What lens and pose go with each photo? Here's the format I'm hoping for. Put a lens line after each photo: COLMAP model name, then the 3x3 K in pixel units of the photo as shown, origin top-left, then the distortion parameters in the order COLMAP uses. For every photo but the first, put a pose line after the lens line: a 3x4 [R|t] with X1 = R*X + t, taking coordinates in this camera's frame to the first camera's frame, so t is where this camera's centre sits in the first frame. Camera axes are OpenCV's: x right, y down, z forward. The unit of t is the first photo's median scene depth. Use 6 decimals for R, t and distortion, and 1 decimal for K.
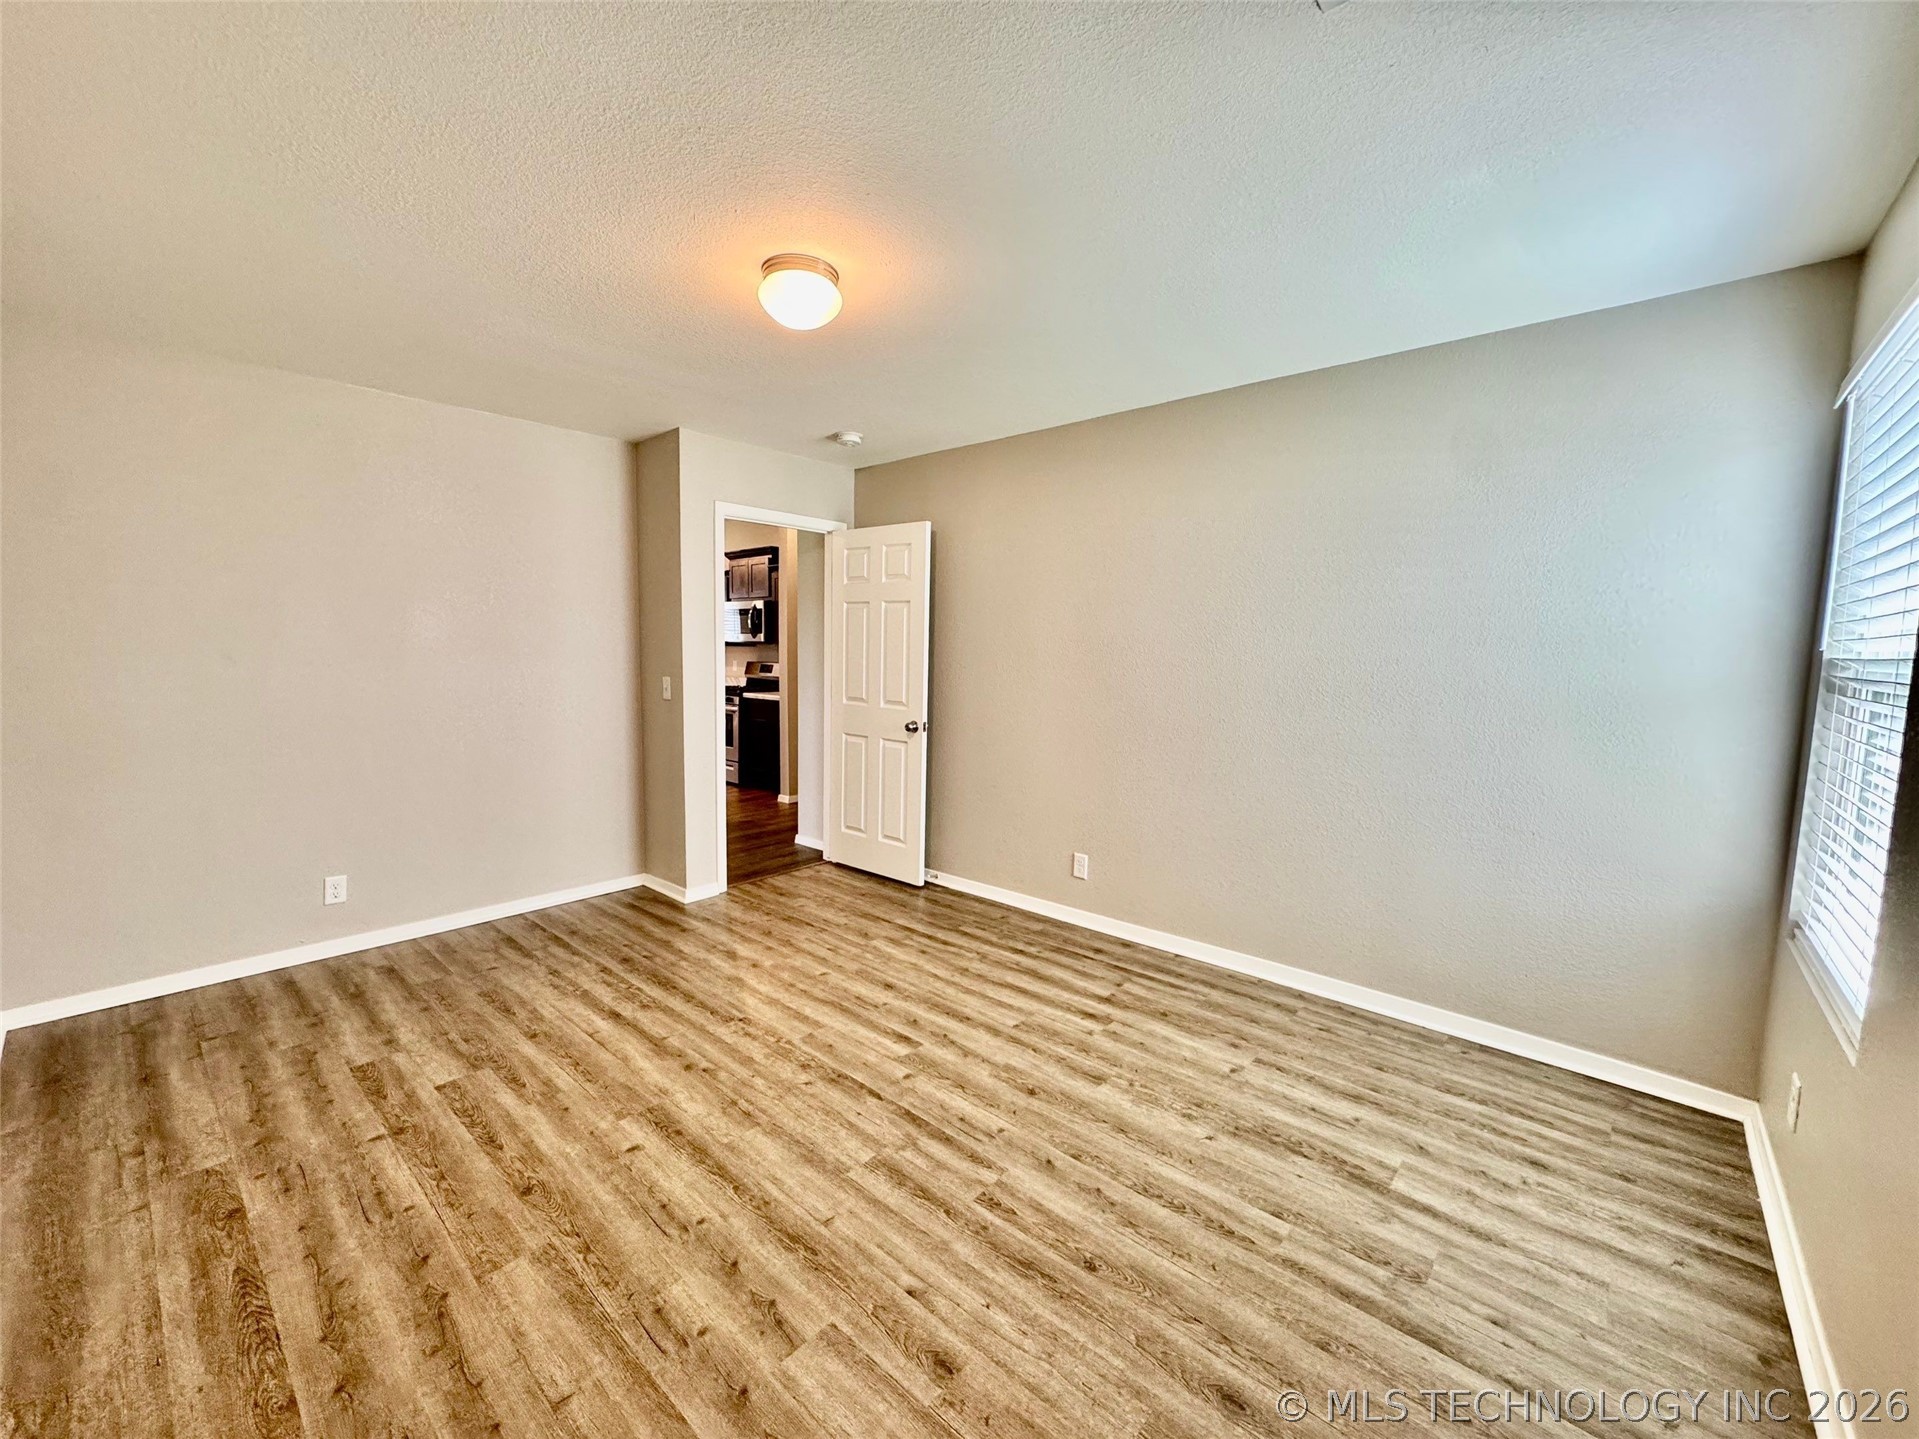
lens RADIAL K [[765.5, 0, 964.8], [0, 765.5, 724.8], [0, 0, 1]] dist [-0.003085, 0.000184]
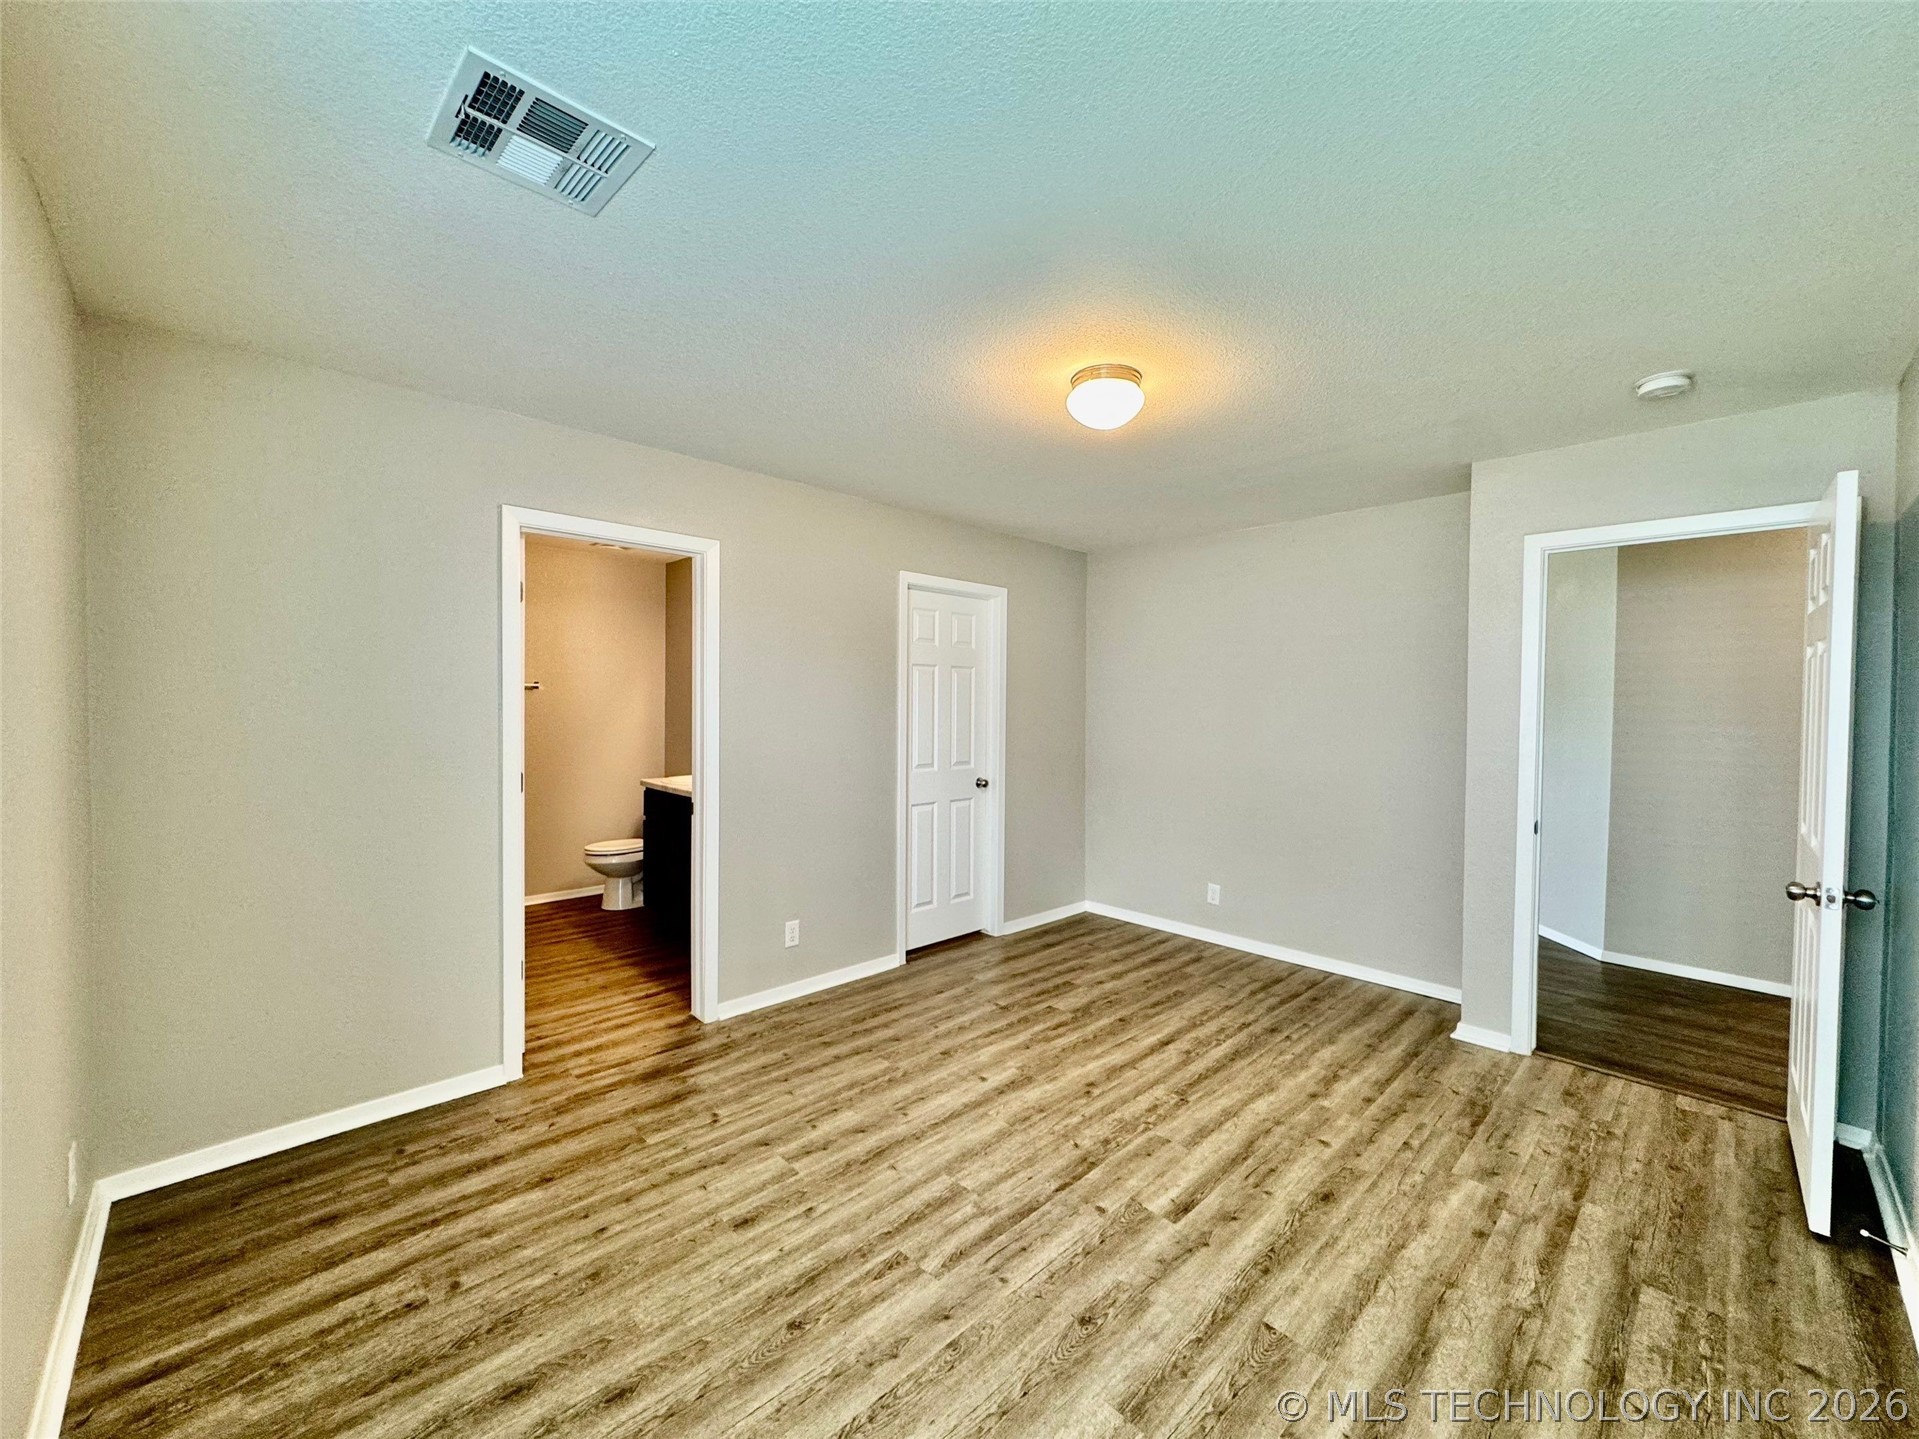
lens RADIAL K [[765.5, 0, 962.0], [0, 765.5, 717.9], [0, 0, 1]] dist [-0.003085, 0.000184]
pose [[-0.082510, 0.006080, -0.996572, 0.833523], [-0.110968, 0.993707, 0.015250, -0.101946], [0.990393, 0.111845, -0.081317, 0.871252]]
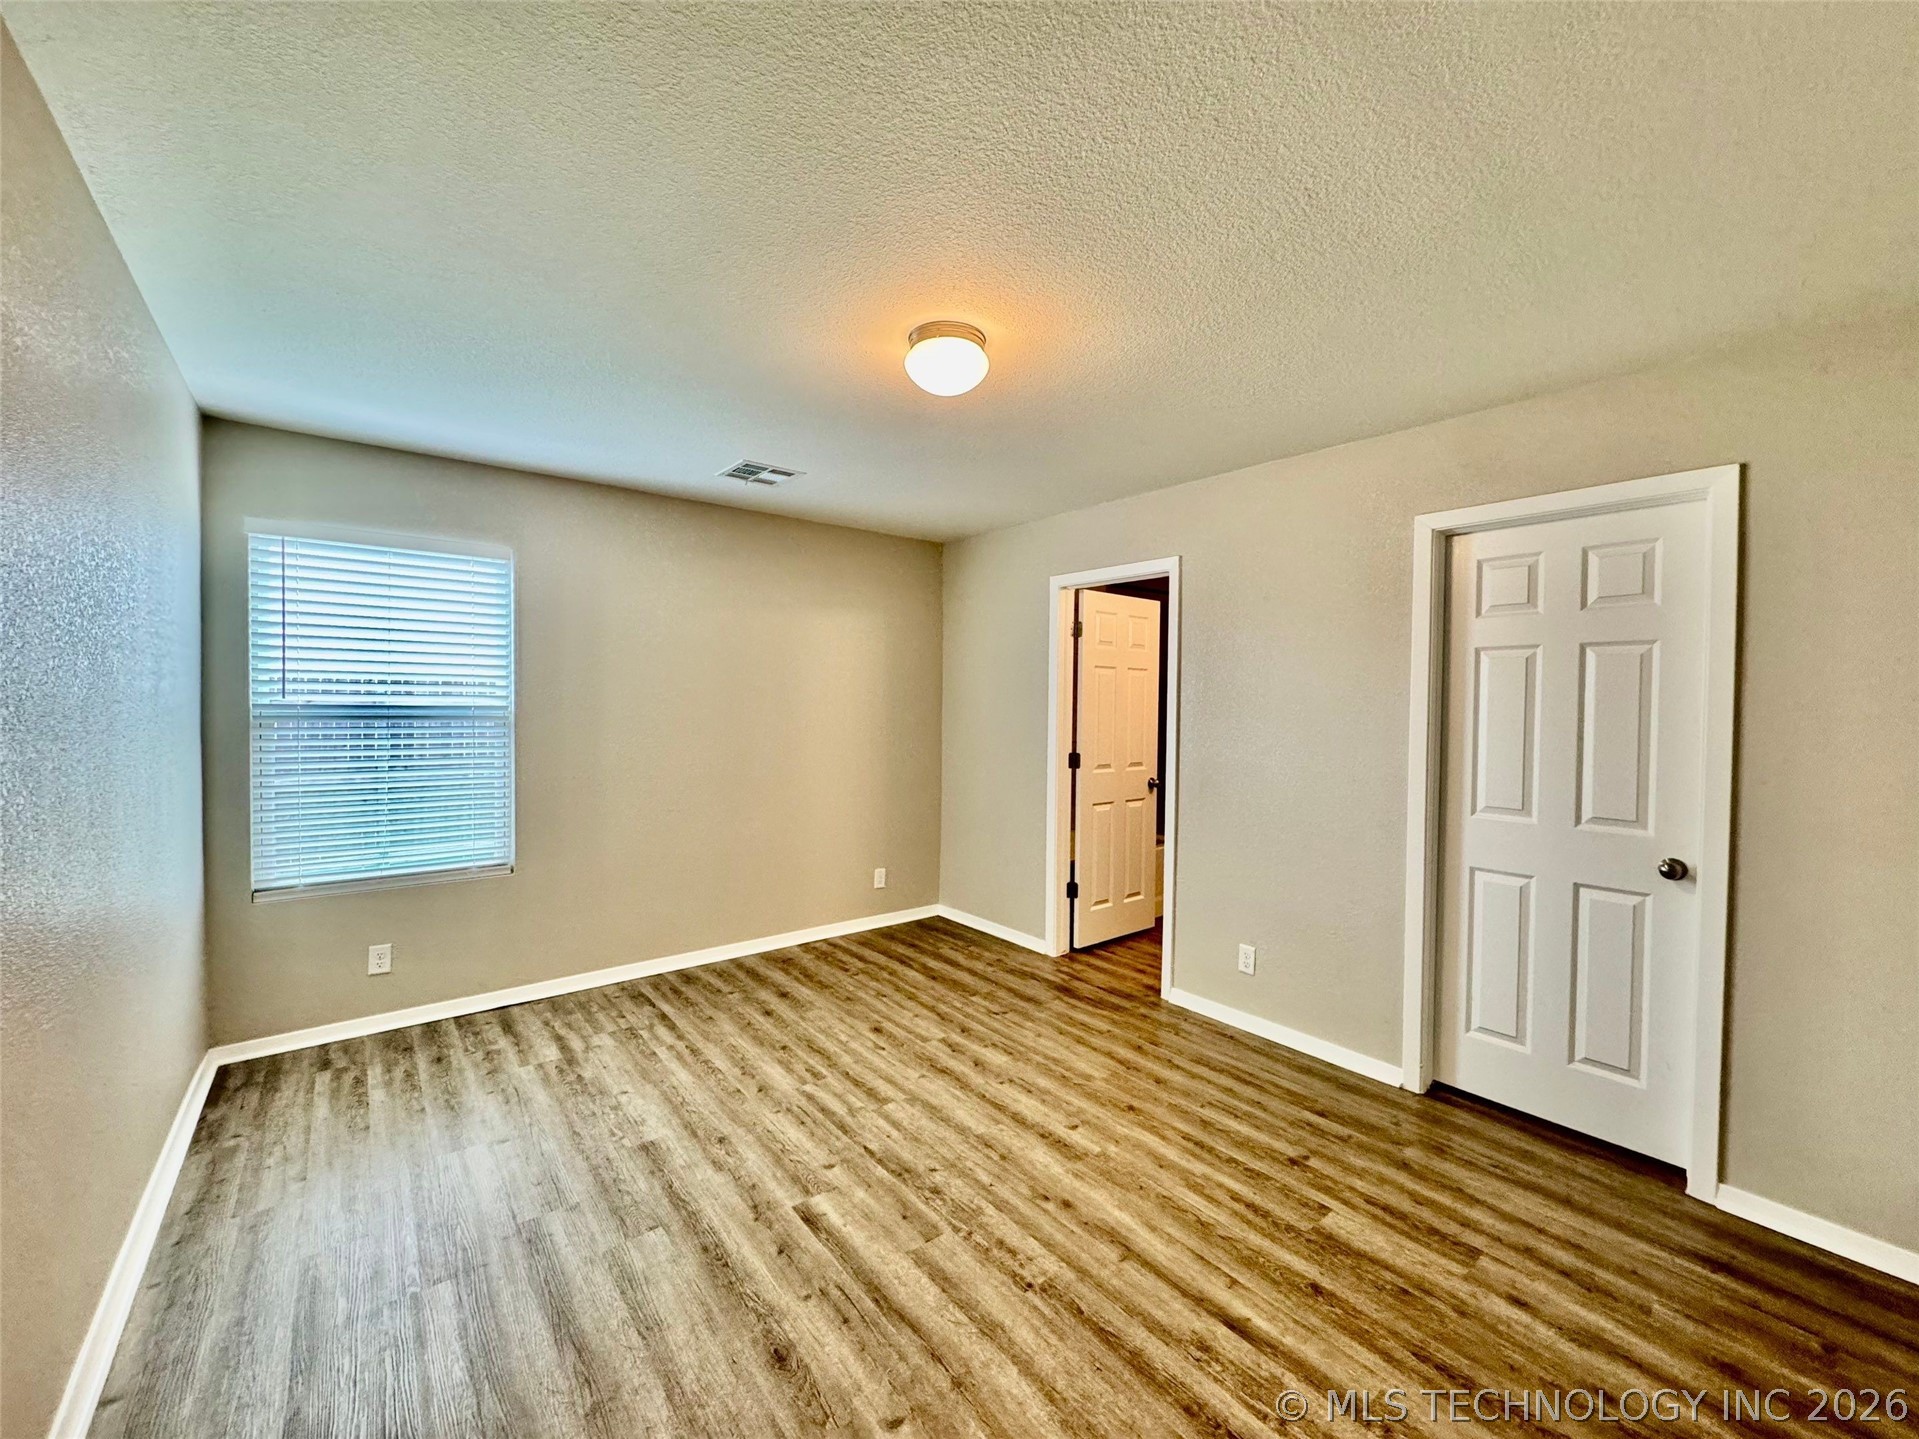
lens RADIAL K [[765.5, 0, 955.2], [0, 765.5, 721.2], [0, 0, 1]] dist [-0.003085, 0.000184]
pose [[-0.982597, -0.030691, 0.183197, -0.393417], [-0.007711, 0.992145, 0.124857, -0.213048], [-0.185590, 0.121272, -0.975115, 1.874123]]
